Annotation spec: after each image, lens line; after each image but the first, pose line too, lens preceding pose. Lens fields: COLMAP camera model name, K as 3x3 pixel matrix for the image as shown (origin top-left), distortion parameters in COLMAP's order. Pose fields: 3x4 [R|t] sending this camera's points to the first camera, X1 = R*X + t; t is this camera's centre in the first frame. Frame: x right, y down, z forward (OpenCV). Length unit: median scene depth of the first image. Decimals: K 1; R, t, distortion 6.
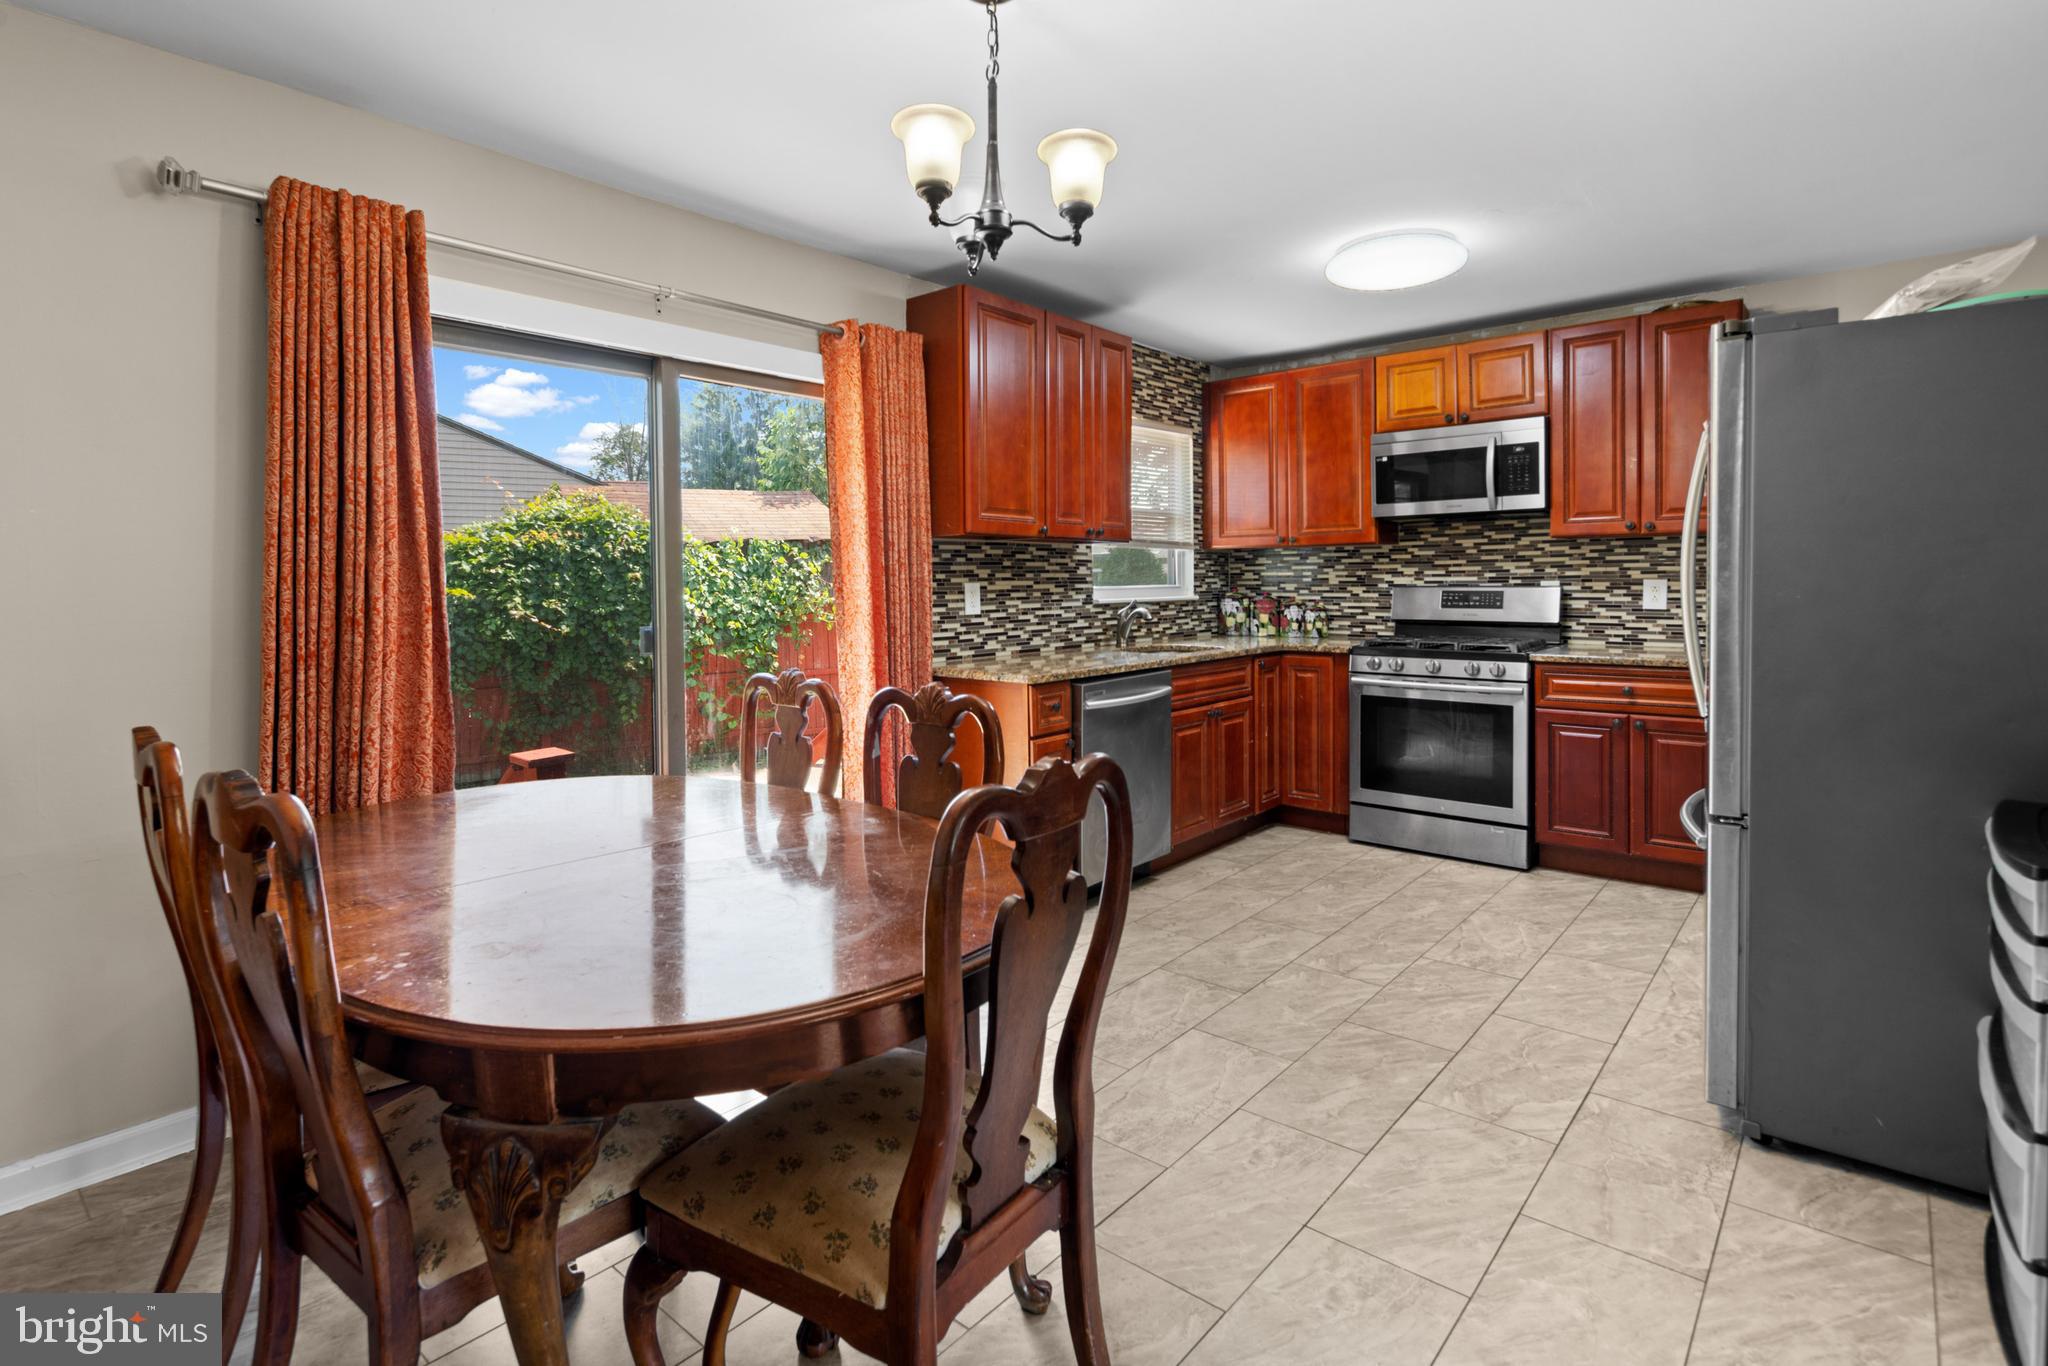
lens RADIAL K [[1001.4, 0, 1020.6], [0, 1001.4, 599.9], [0, 0, 1]] dist [0.004777, -0.000024]
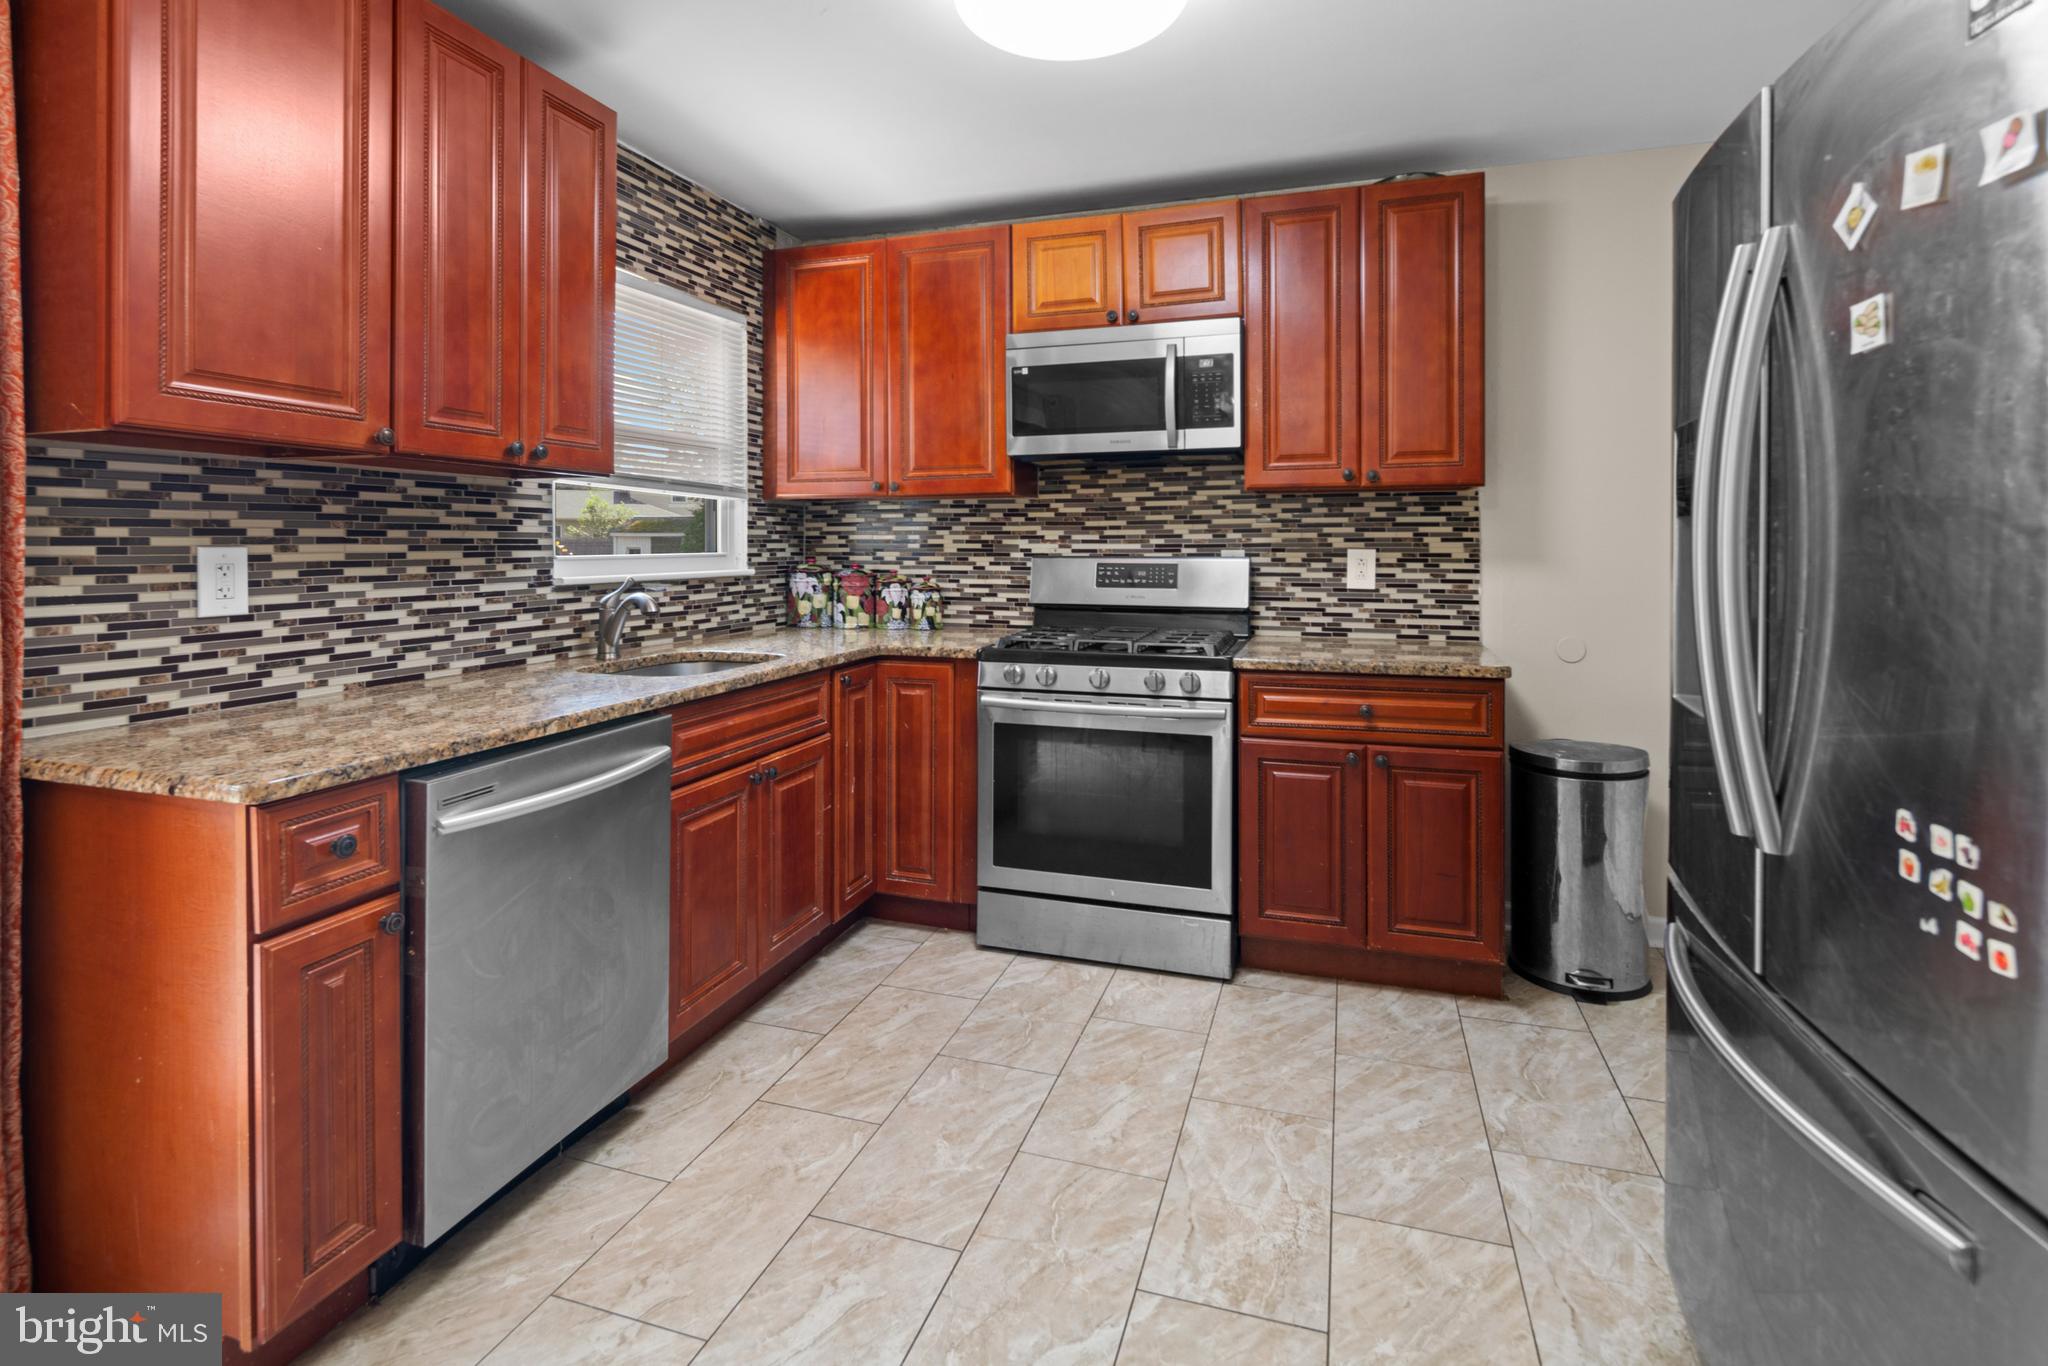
lens RADIAL K [[998.0, 0, 1018.8], [0, 998.0, 544.2], [0, 0, 1]] dist [0.000207, -0.000985]
pose [[0.924913, 0.008344, 0.380086, 0.104842], [-0.000322, 0.999776, -0.021166, -0.007854], [-0.380178, 0.019455, 0.924709, 0.386499]]
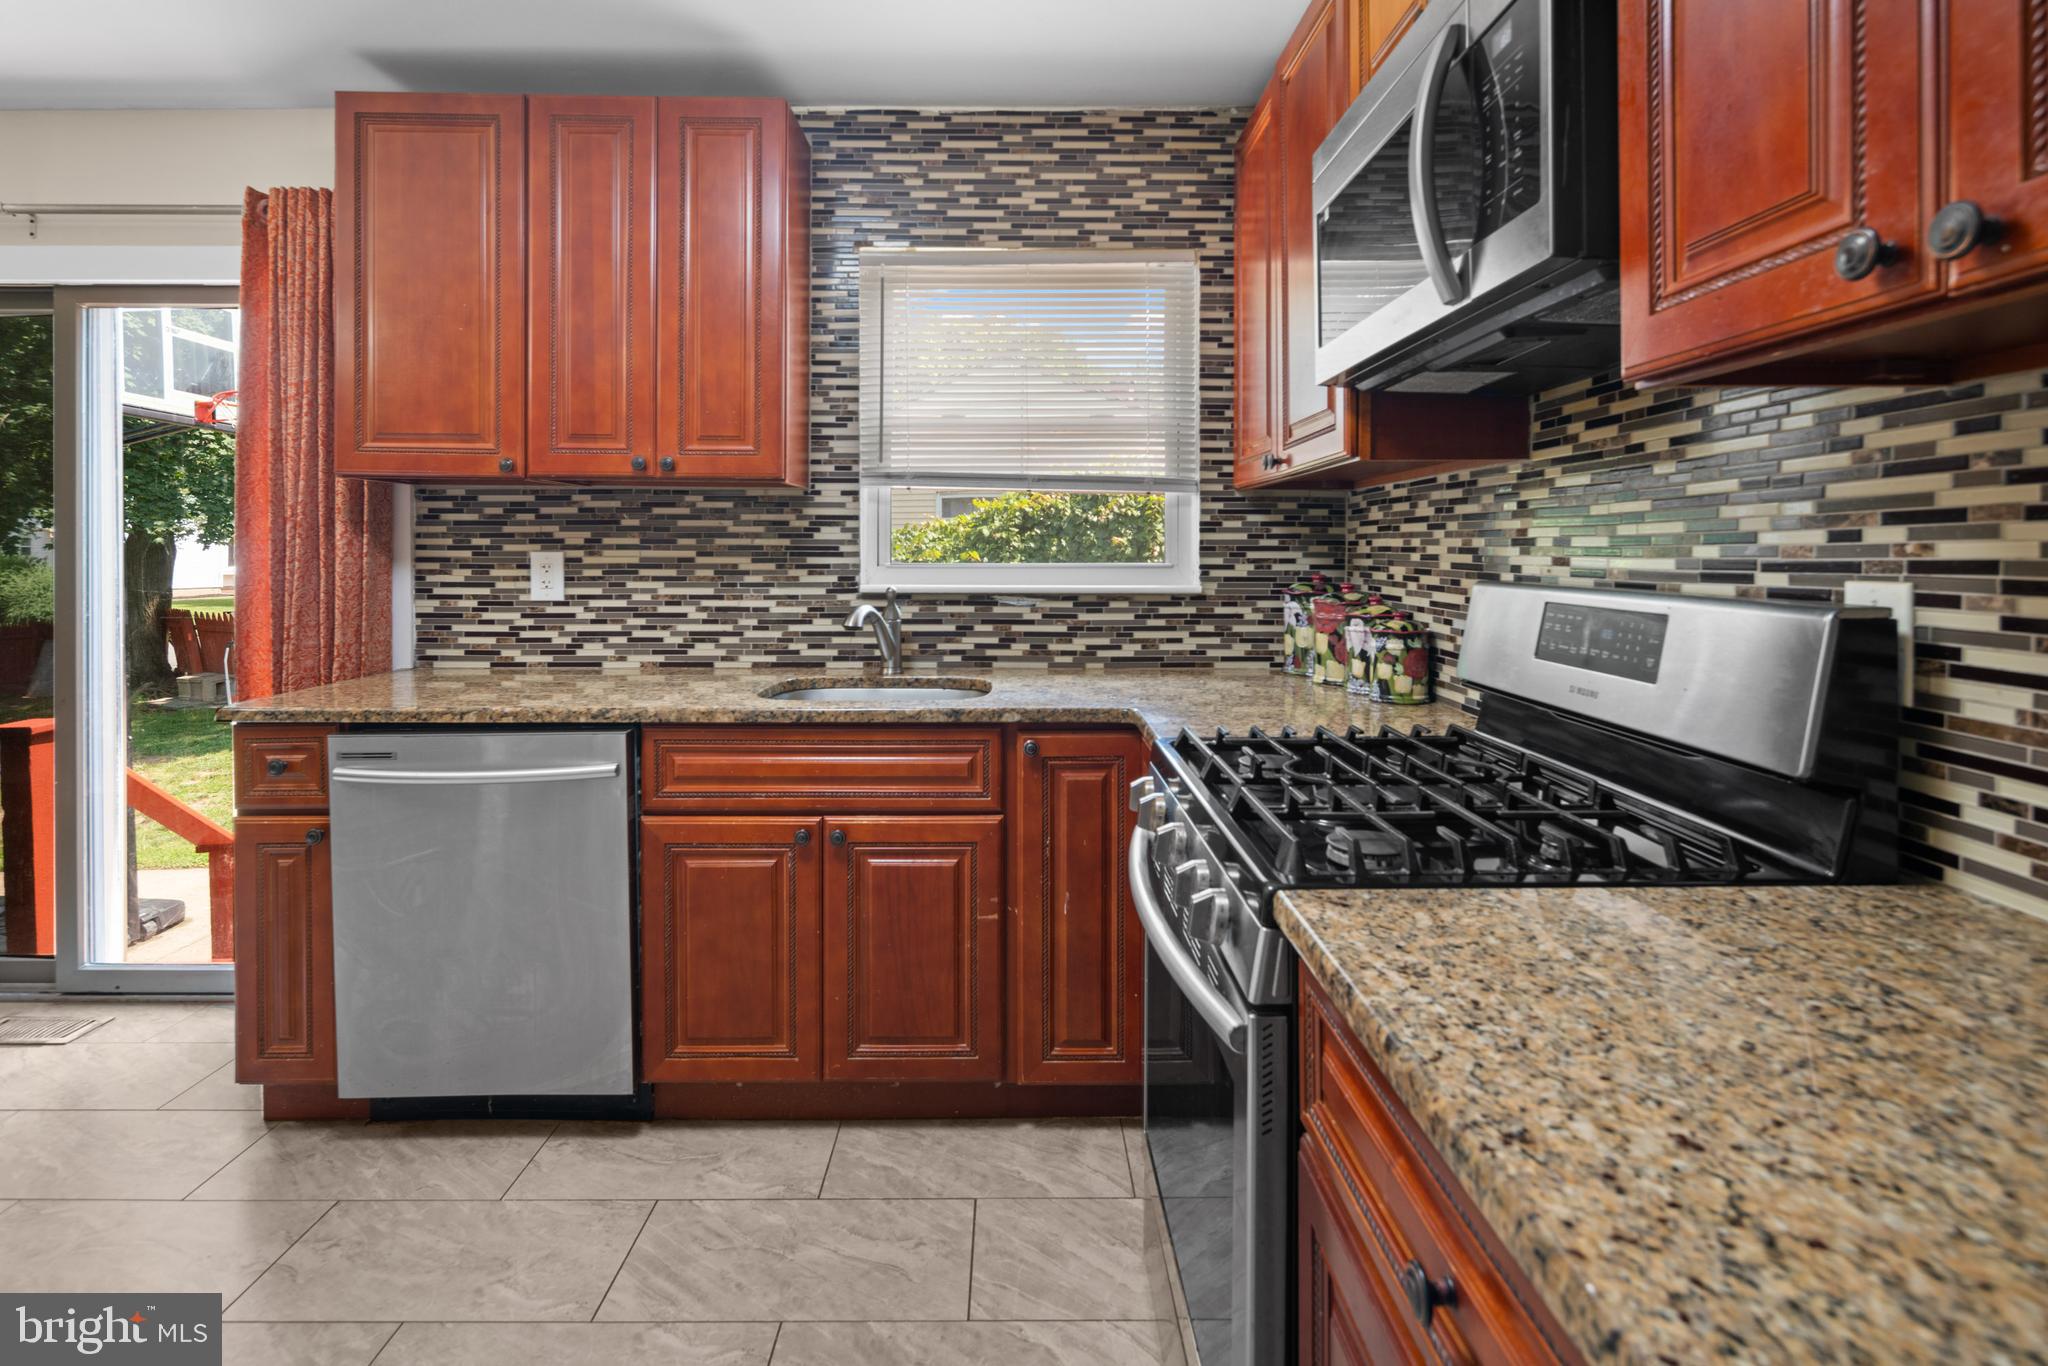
lens RADIAL K [[1003.5, 0, 1022.1], [0, 1003.5, 557.4], [0, 0, 1]] dist [0.003343, -0.000345]
pose [[0.657656, 0.018714, -0.753086, 0.578767], [-0.024545, 0.999693, 0.003408, -0.020863], [0.752918, 0.016243, 0.657914, 0.718515]]
